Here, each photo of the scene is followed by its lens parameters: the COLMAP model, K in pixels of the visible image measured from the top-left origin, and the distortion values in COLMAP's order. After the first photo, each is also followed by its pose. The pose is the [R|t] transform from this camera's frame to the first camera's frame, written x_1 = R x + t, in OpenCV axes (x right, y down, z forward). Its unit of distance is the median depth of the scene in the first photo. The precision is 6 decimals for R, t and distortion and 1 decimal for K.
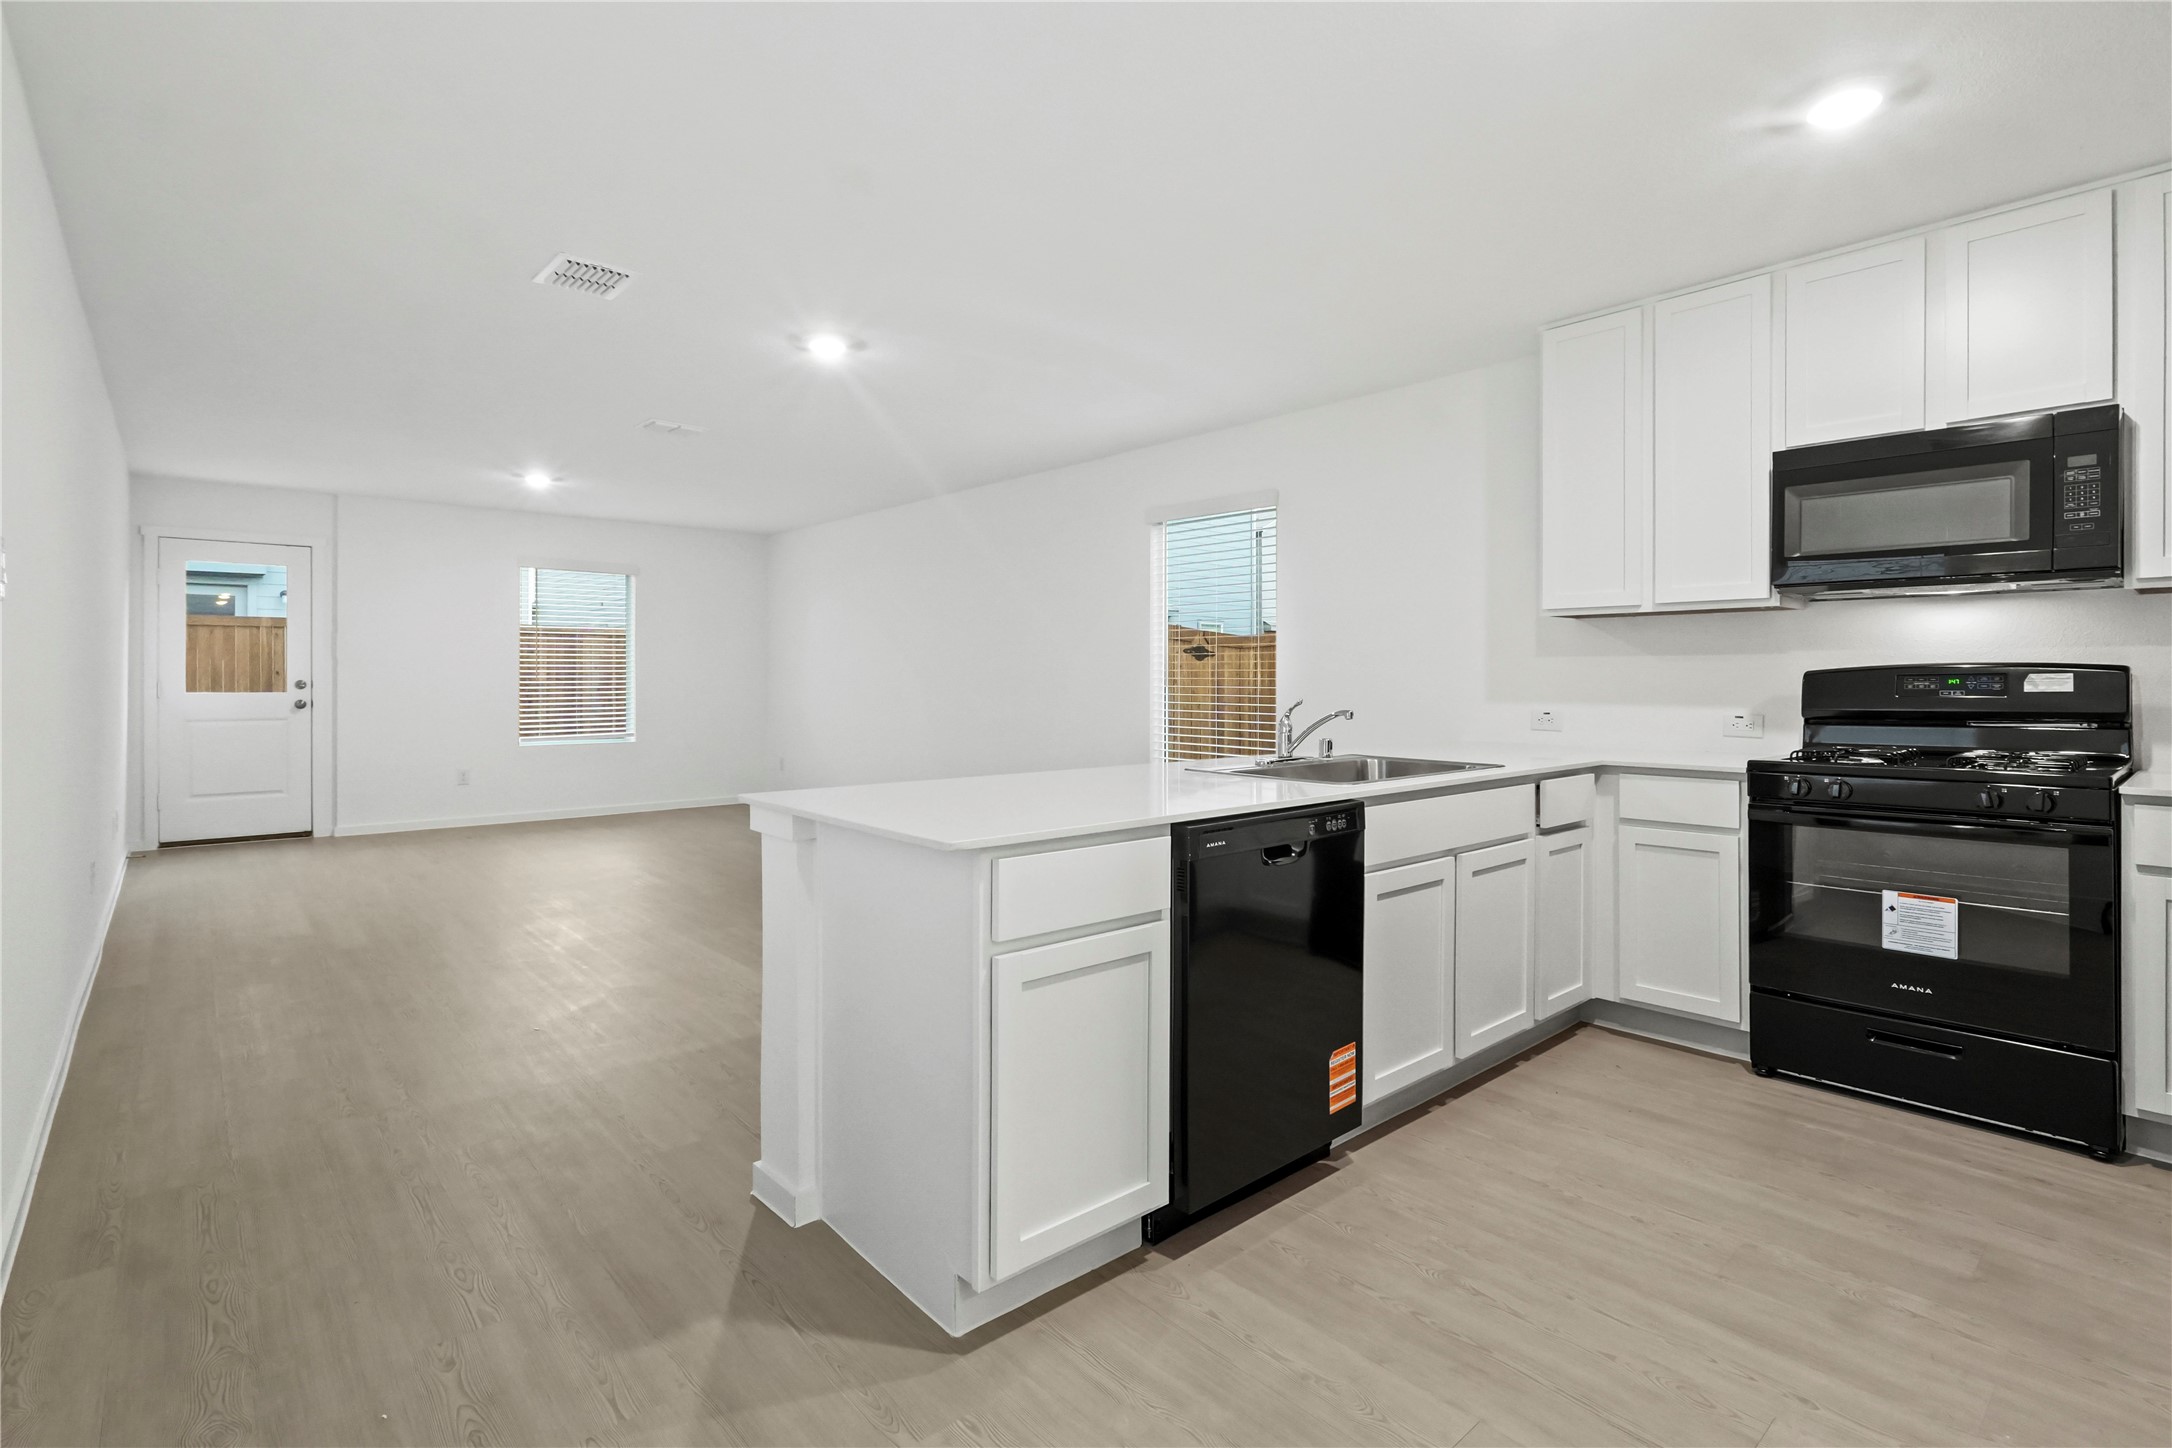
lens RADIAL K [[1034.4, 0, 1082.7], [0, 1034.4, 675.5], [0, 0, 1]] dist [0.001781, 0.000407]
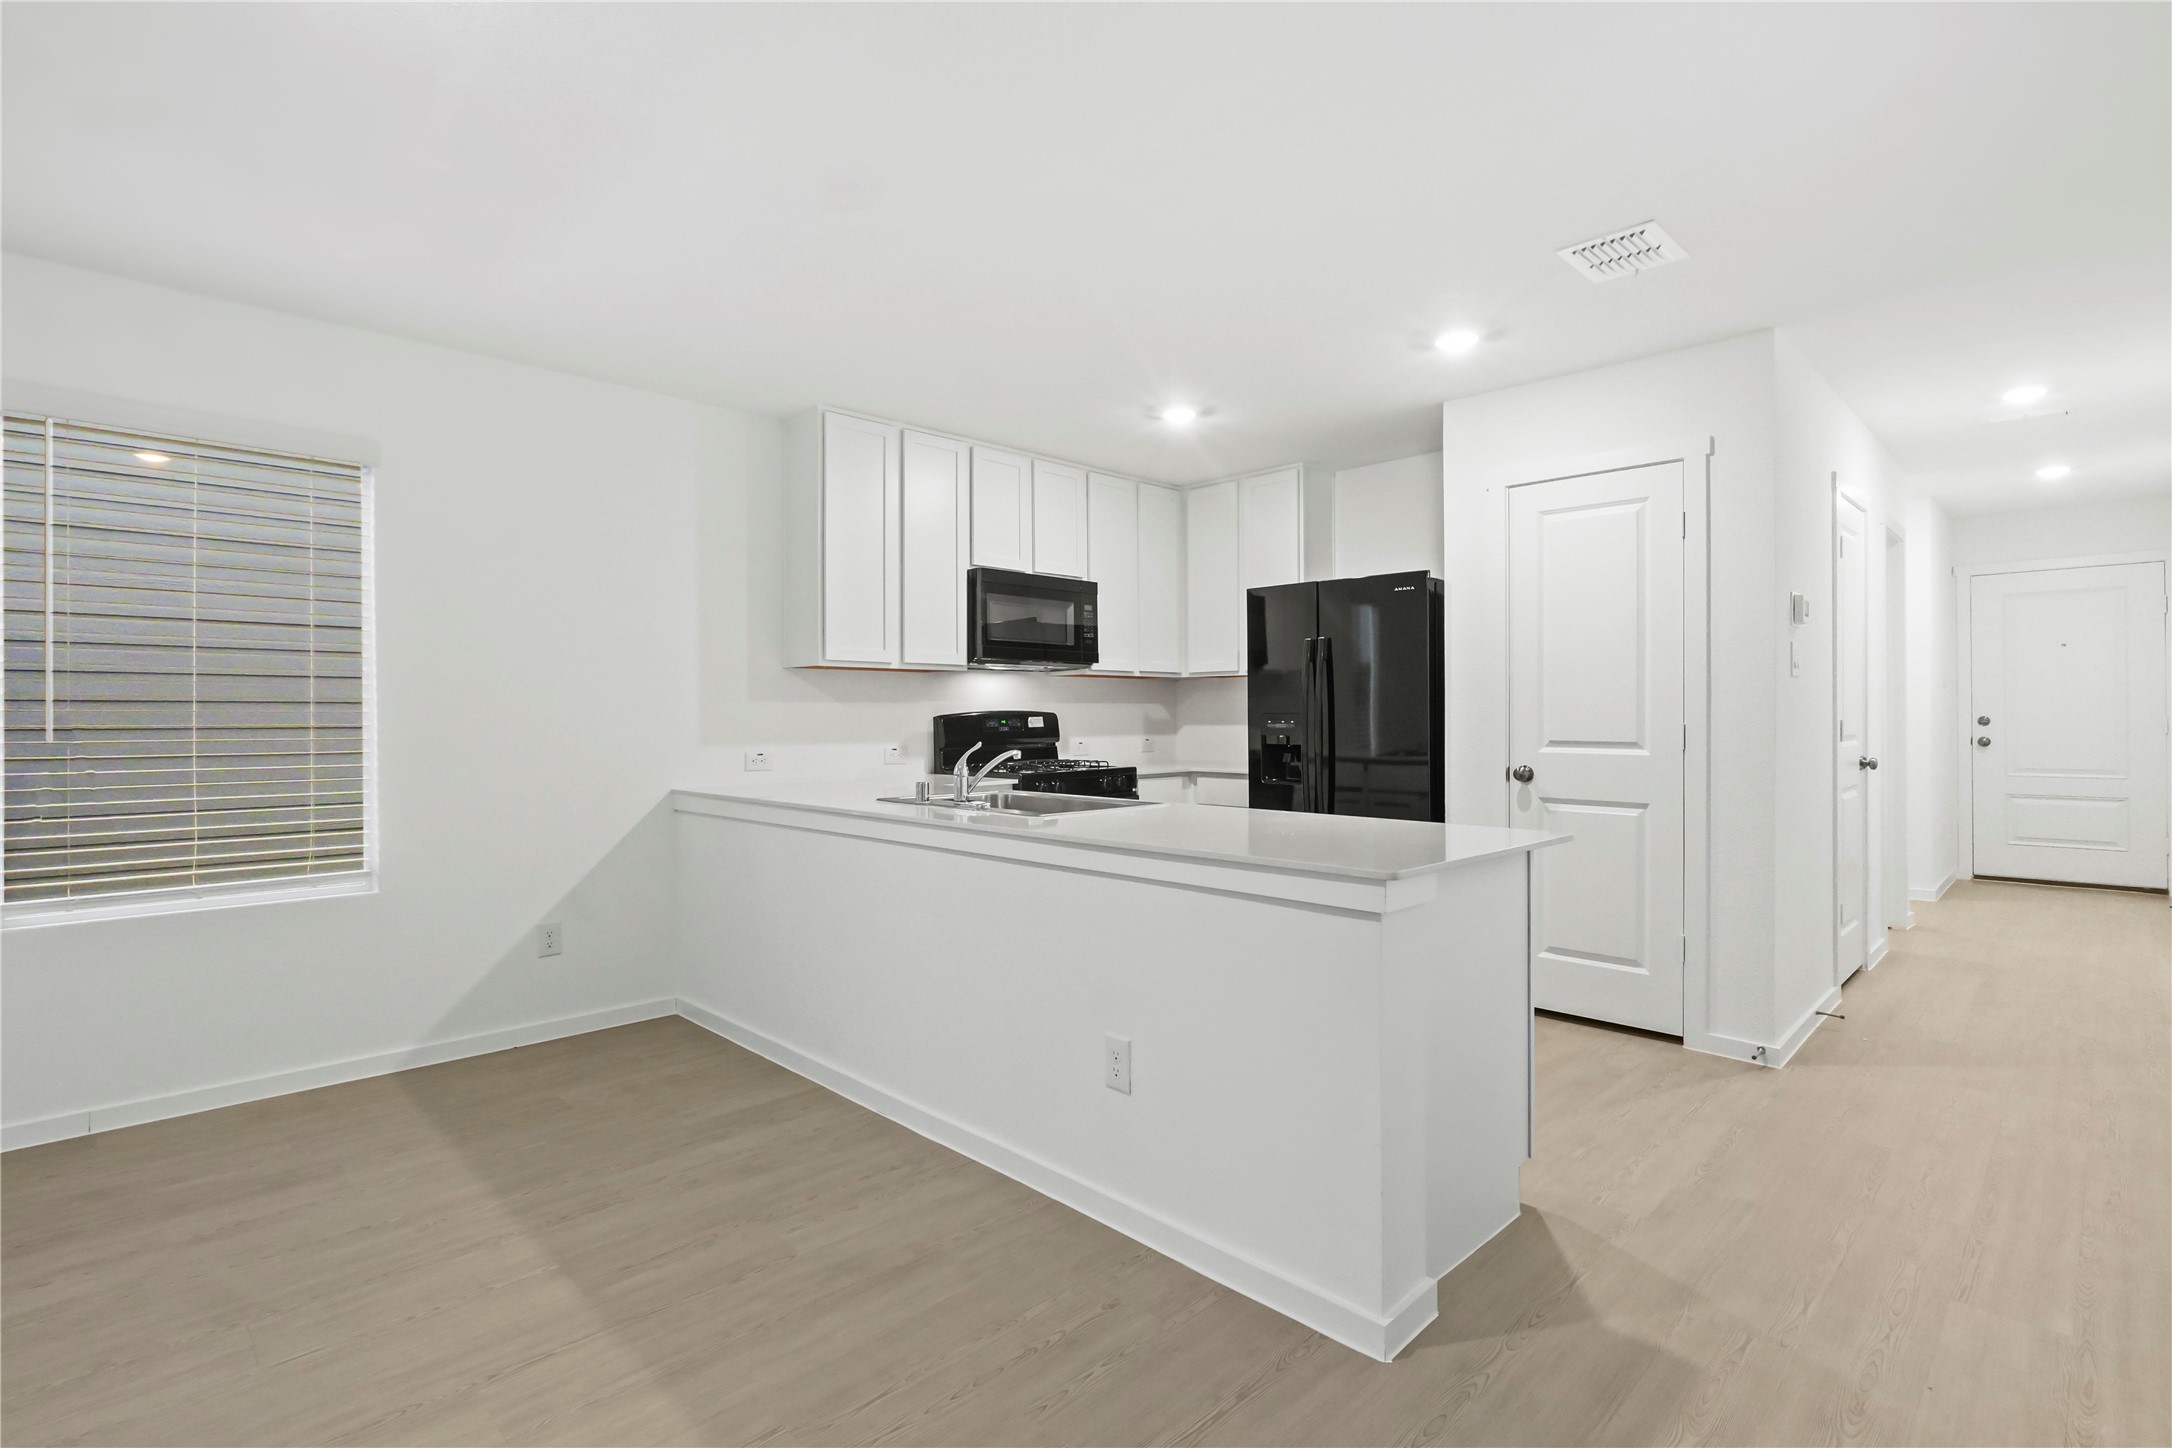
lens RADIAL K [[1033.7, 0, 1087.1], [0, 1033.7, 712.8], [0, 0, 1]] dist [0.000921, -0.000252]
pose [[-0.068546, 0.003840, 0.997641, -0.891178], [0.001542, 0.999992, -0.003743, -0.002395], [-0.997647, 0.001281, -0.068552, 1.034488]]
